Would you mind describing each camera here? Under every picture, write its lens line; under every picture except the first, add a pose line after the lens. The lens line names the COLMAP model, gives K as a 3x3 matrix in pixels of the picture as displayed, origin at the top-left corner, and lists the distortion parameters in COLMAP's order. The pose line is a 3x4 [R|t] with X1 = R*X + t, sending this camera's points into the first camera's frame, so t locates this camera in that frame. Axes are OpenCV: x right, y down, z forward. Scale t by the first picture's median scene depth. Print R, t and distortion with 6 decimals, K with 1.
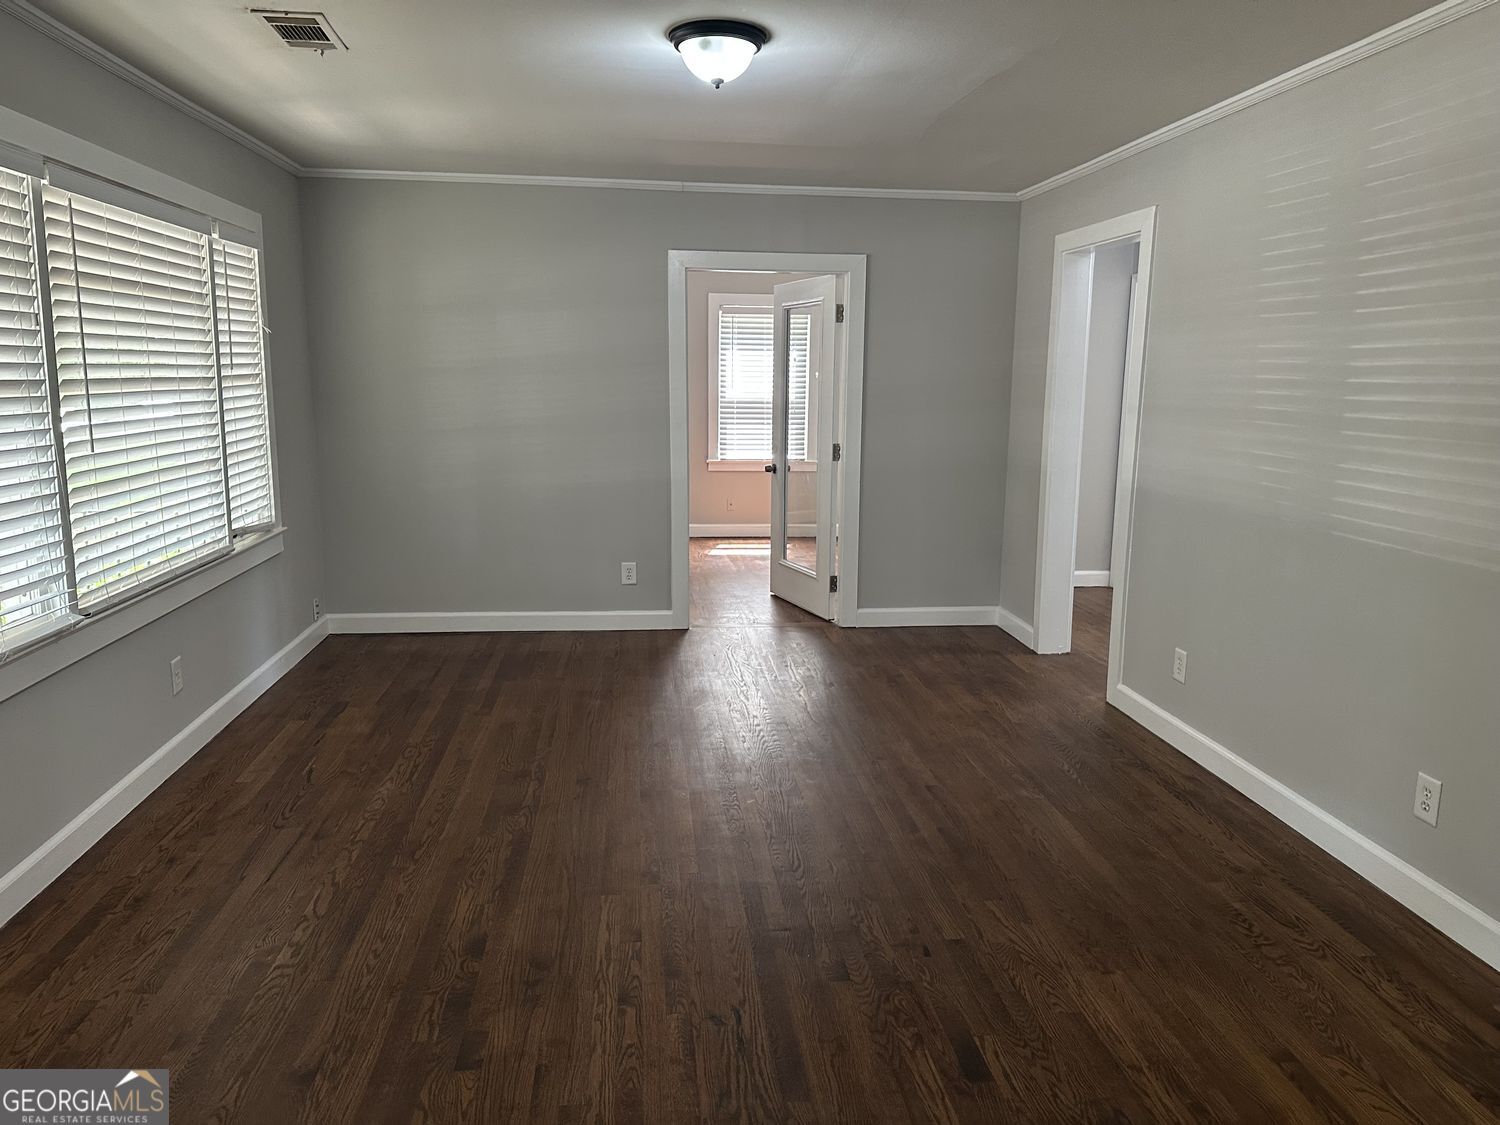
lens RADIAL K [[1051.4, 0, 754.9], [0, 1051.4, 553.3], [0, 0, 1]] dist [0.007592, 0.000411]
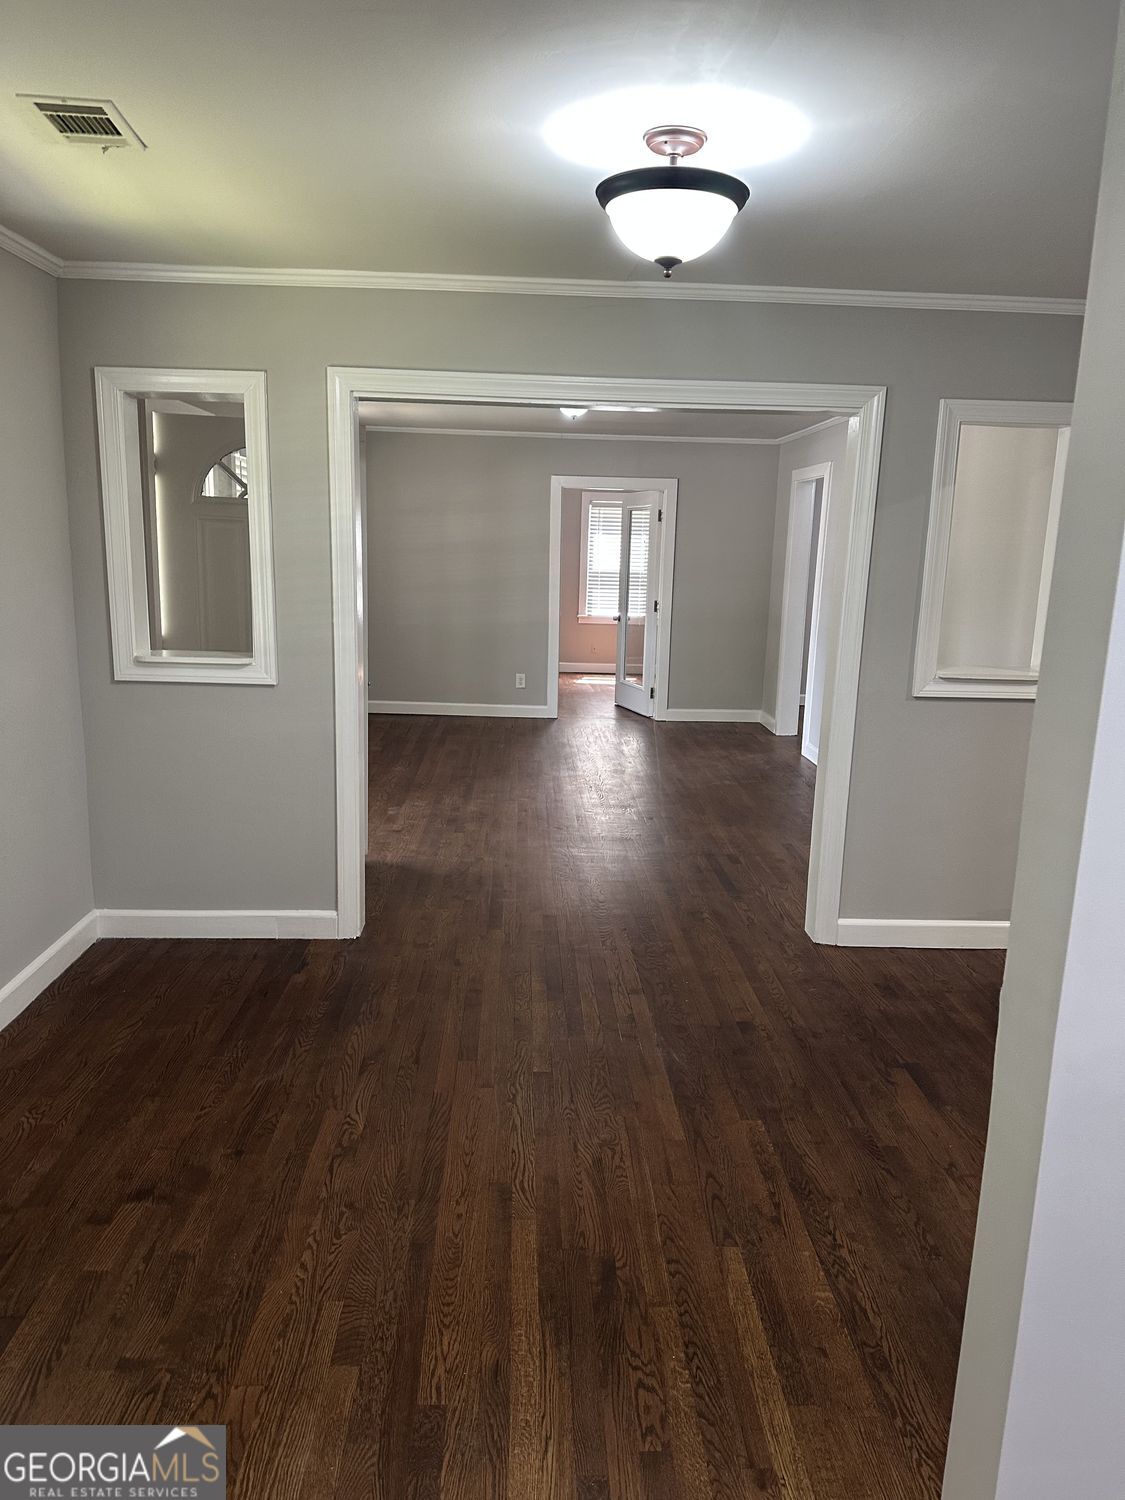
lens RADIAL K [[1051.4, 0, 565.5], [0, 1051.4, 761.9], [0, 0, 1]] dist [0.007592, 0.000411]
pose [[0.997347, 0.026629, -0.067750, 0.053441], [-0.024266, 0.999076, 0.035465, 0.076163], [0.068632, -0.033727, 0.997072, -0.530265]]
